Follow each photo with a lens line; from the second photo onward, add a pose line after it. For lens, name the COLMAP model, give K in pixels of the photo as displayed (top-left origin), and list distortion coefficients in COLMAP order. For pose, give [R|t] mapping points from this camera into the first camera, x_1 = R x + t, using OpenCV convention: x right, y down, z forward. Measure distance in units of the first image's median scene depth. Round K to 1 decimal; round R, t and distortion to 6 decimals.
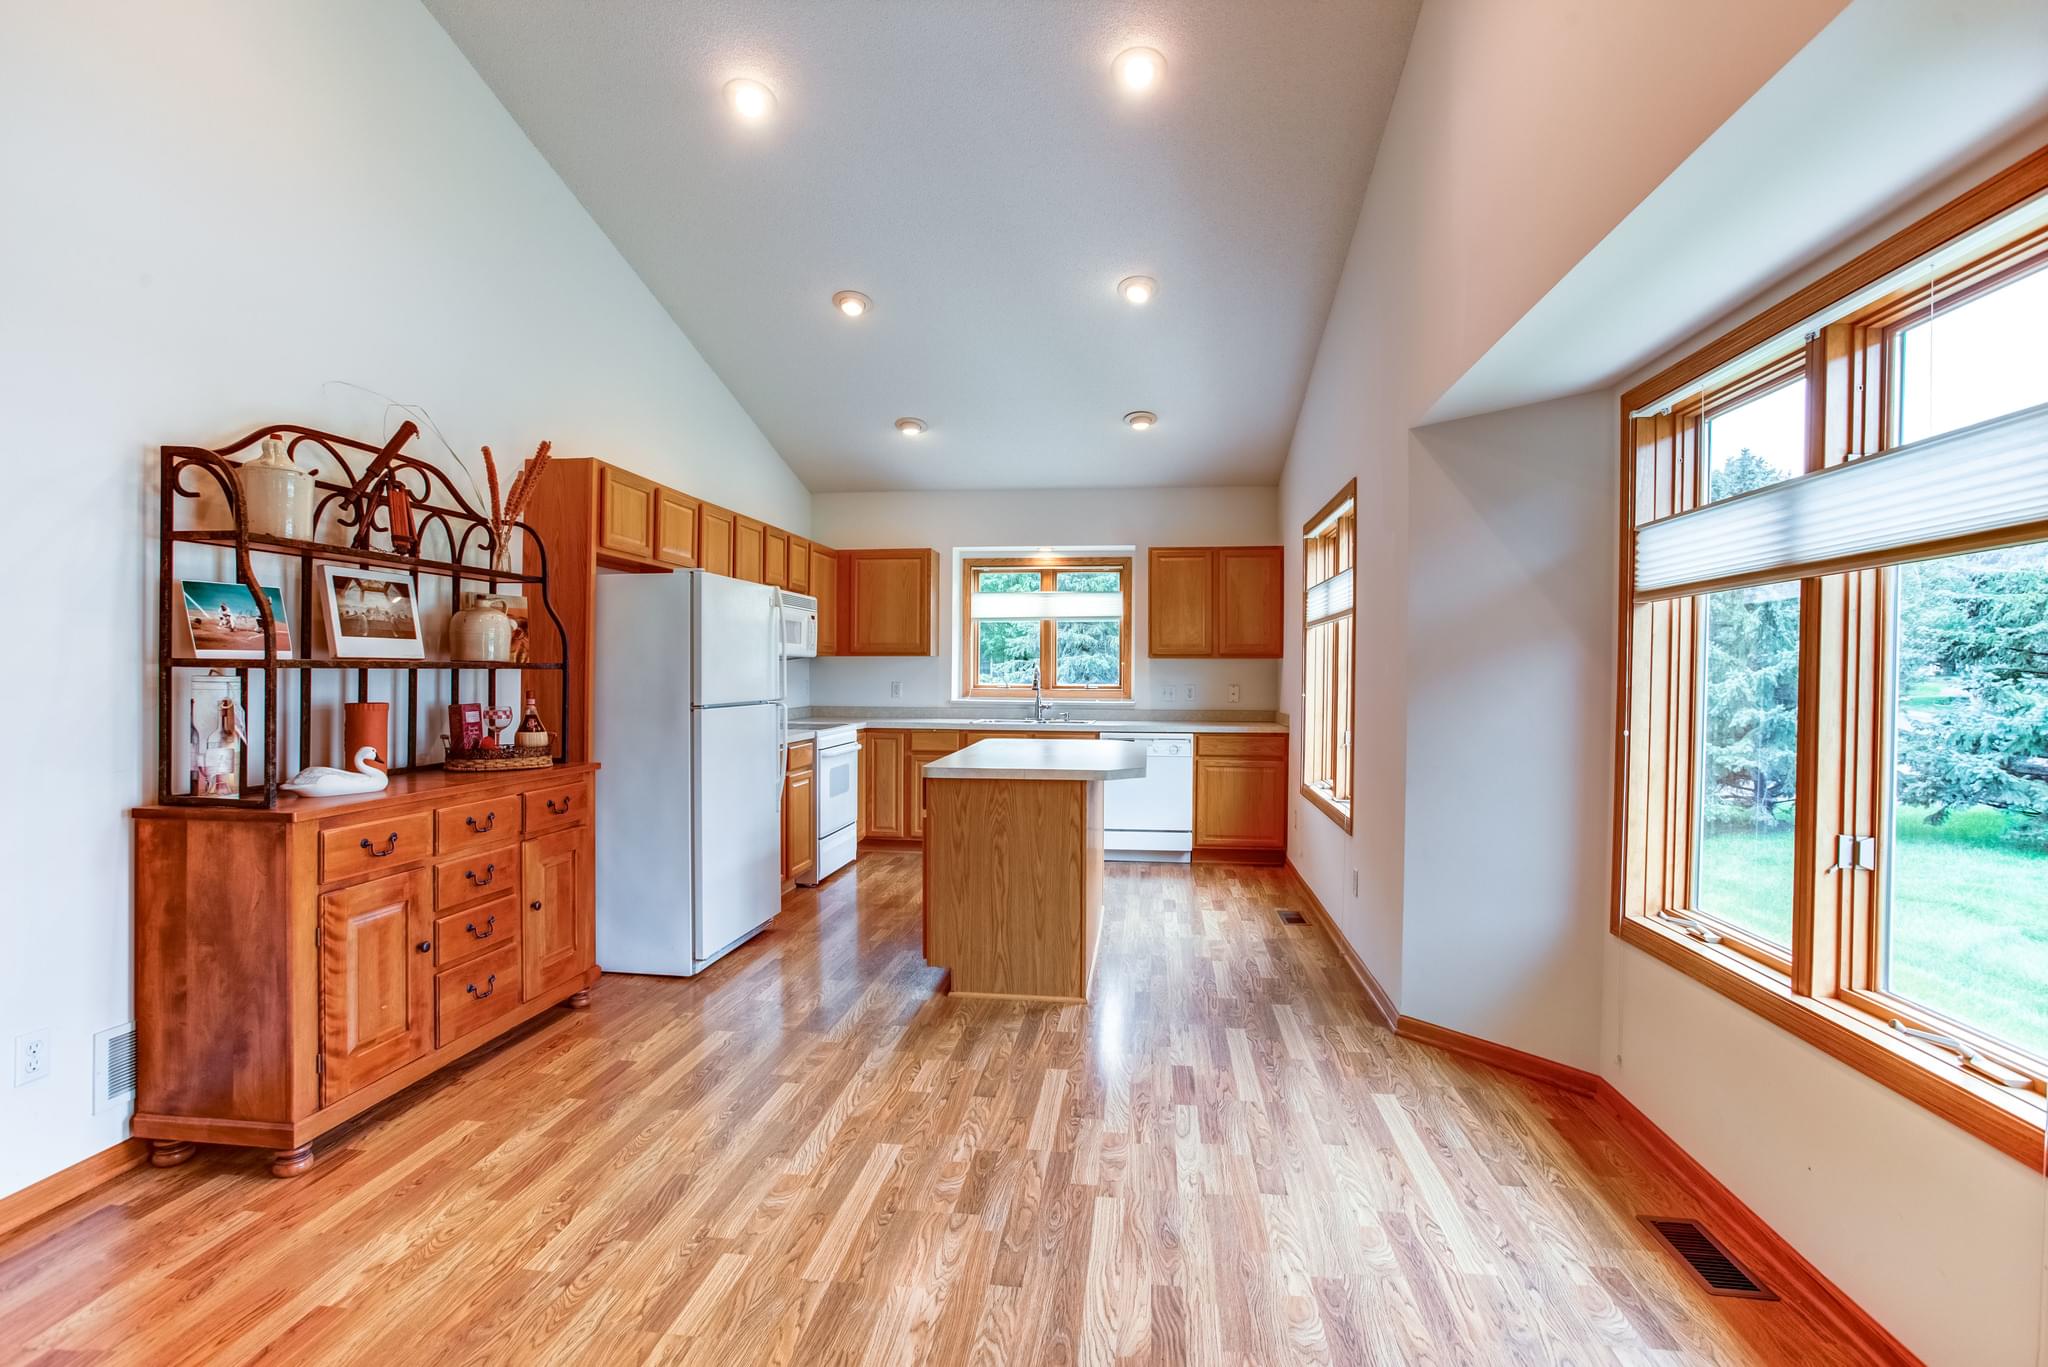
lens RADIAL K [[988.0, 0, 1023.4], [0, 988.0, 674.2], [0, 0, 1]] dist [-0.057244, 0.030533]
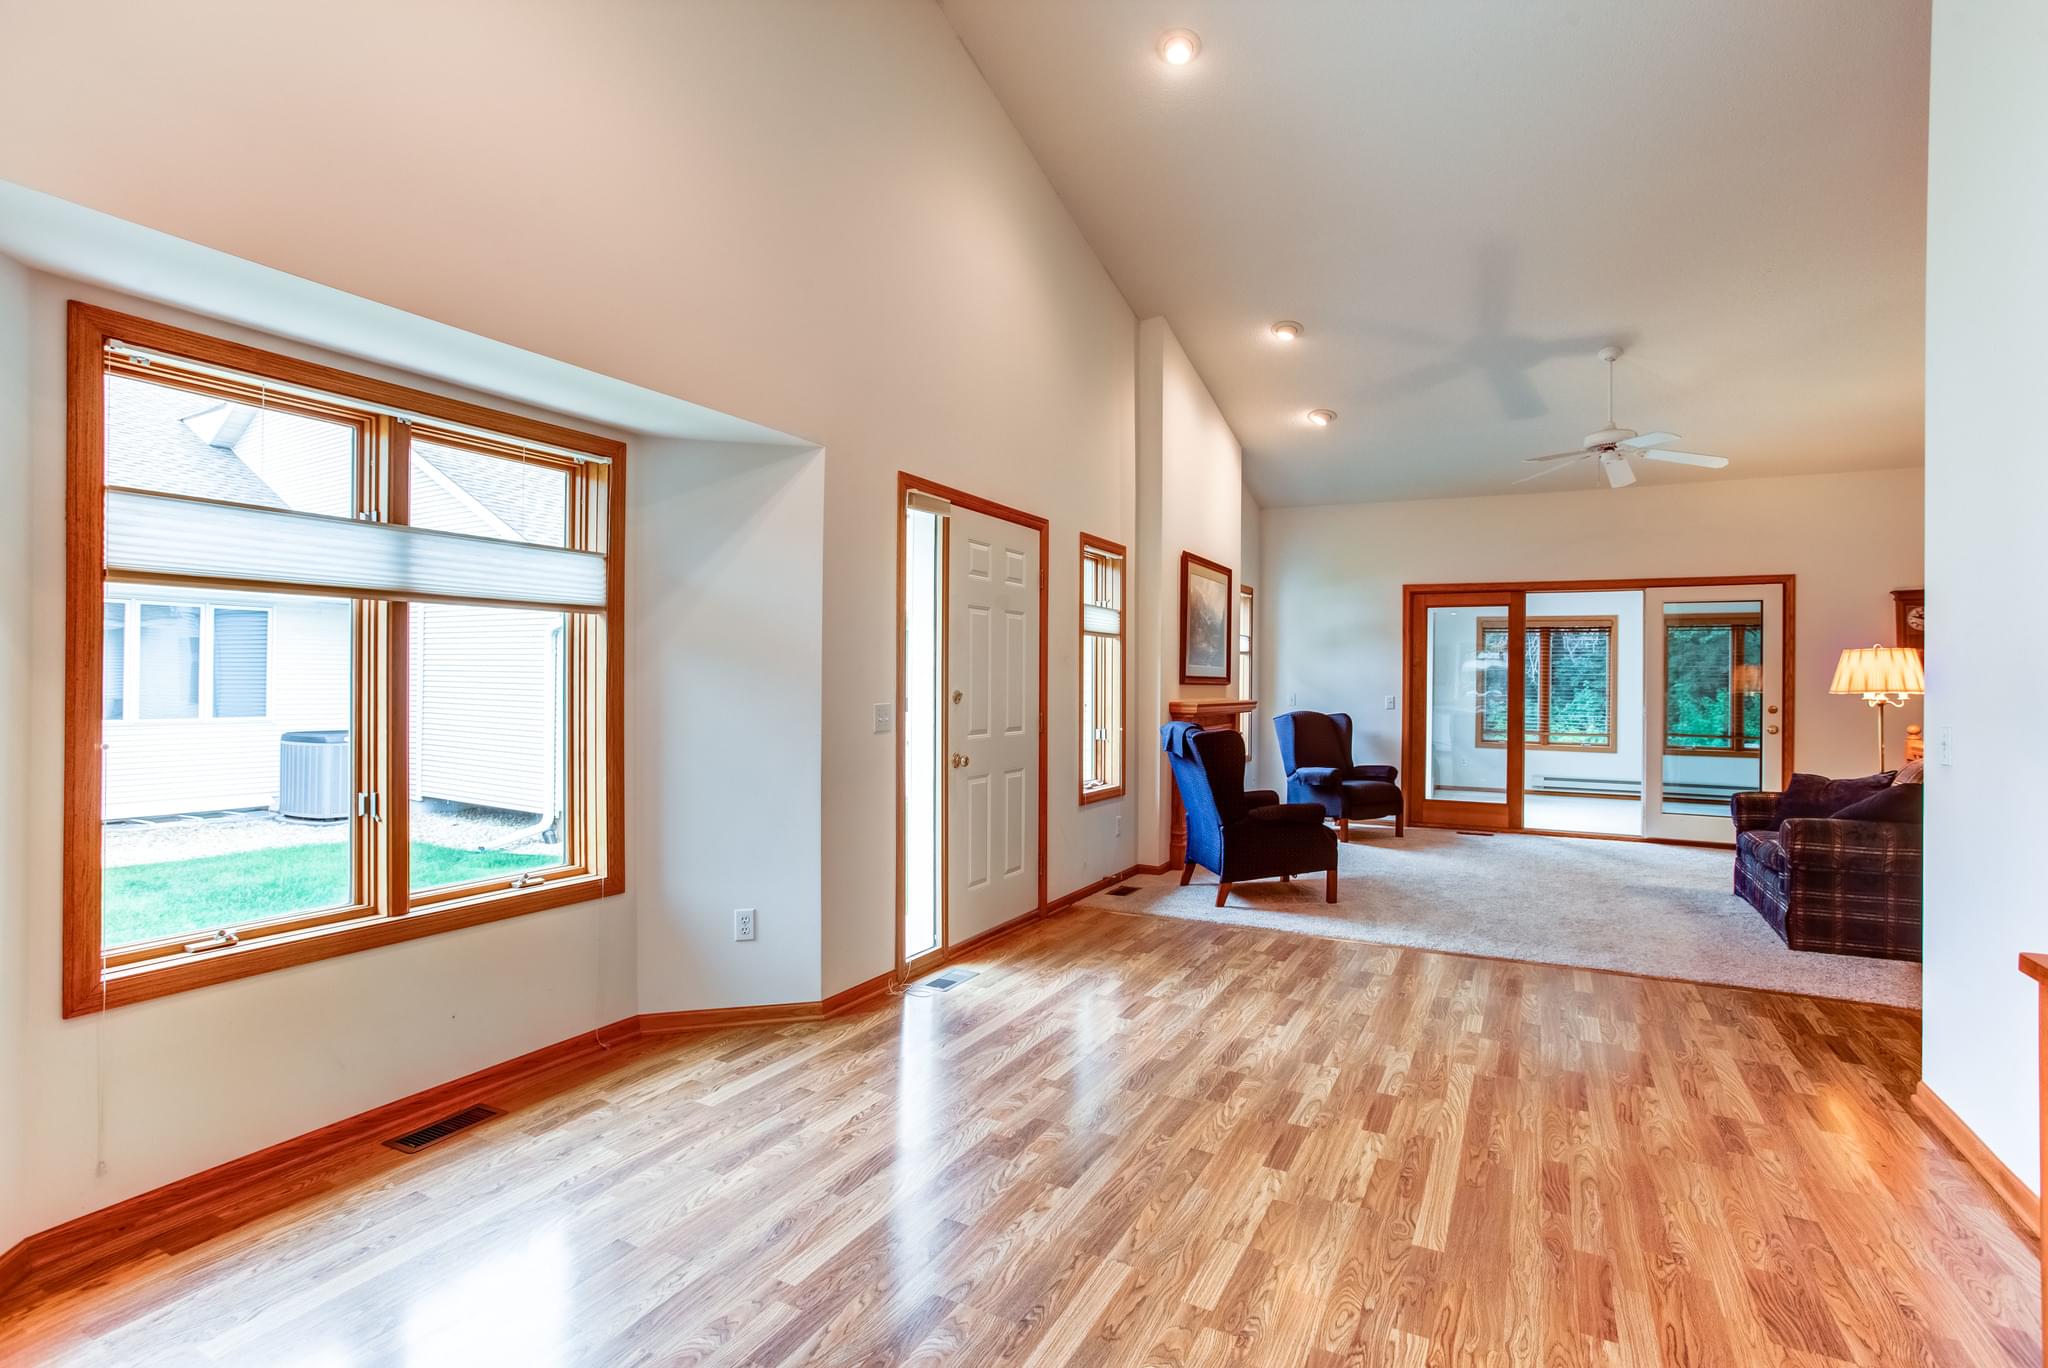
lens RADIAL K [[988.0, 0, 1028.2], [0, 988.0, 673.5], [0, 0, 1]] dist [-0.057244, 0.030533]
pose [[-0.937964, -0.013245, 0.346480, -0.274958], [-0.015030, 0.999884, -0.002465, -0.005607], [-0.346408, -0.007519, -0.938054, 1.166169]]
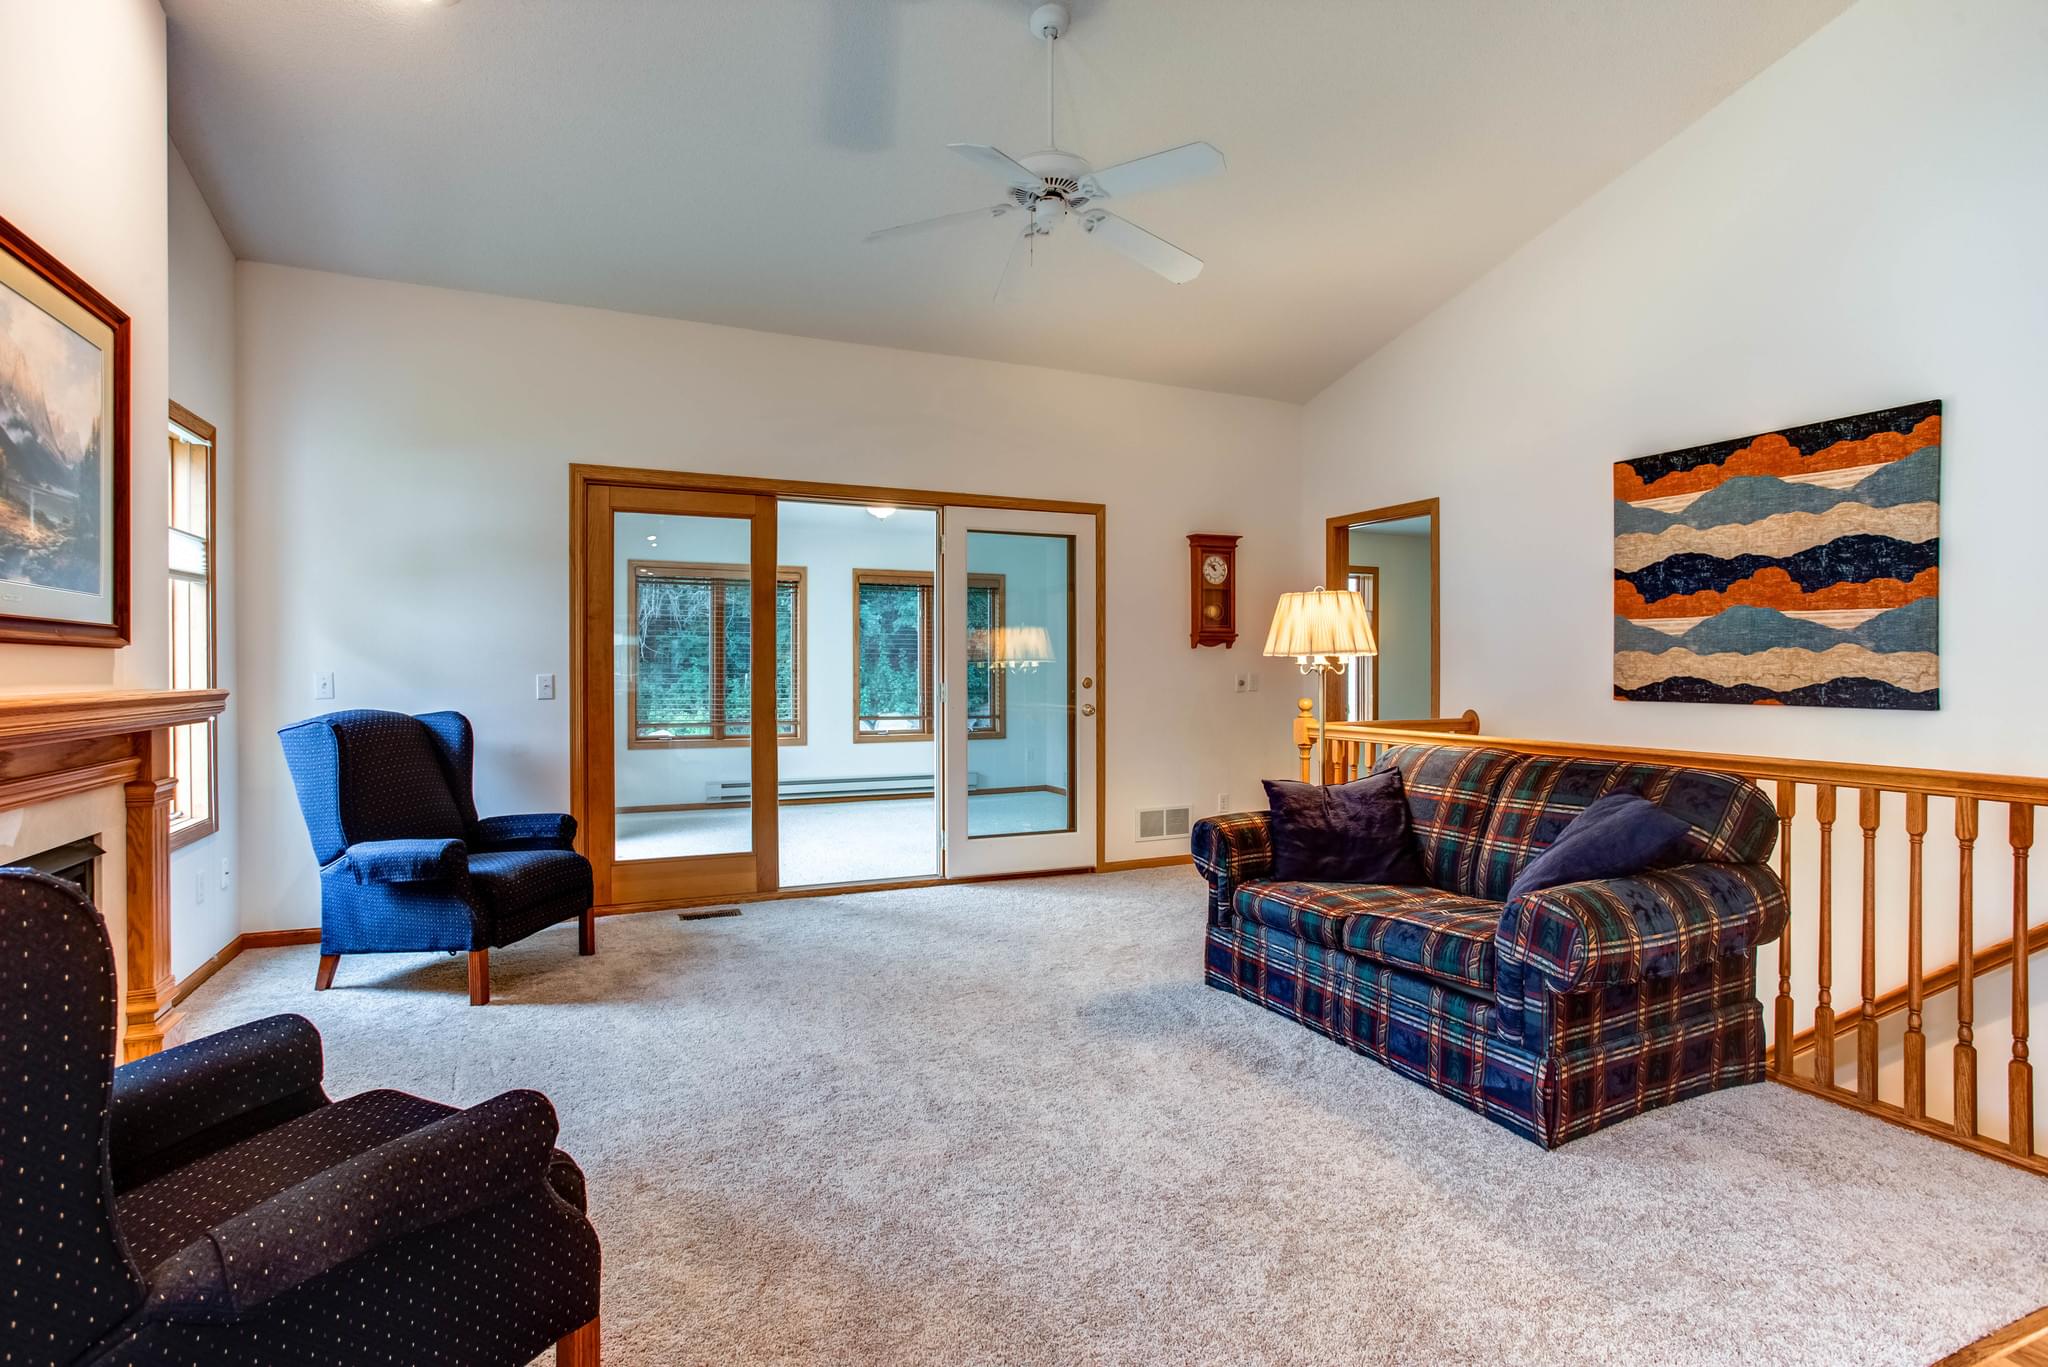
lens RADIAL K [[988.0, 0, 1023.2], [0, 988.0, 679.4], [0, 0, 1]] dist [-0.057244, 0.030533]
pose [[-0.850022, 0.000407, -0.526746, -0.132459], [-0.006653, 0.999912, 0.011508, 0.019188], [0.526705, 0.013286, -0.849945, -0.055398]]
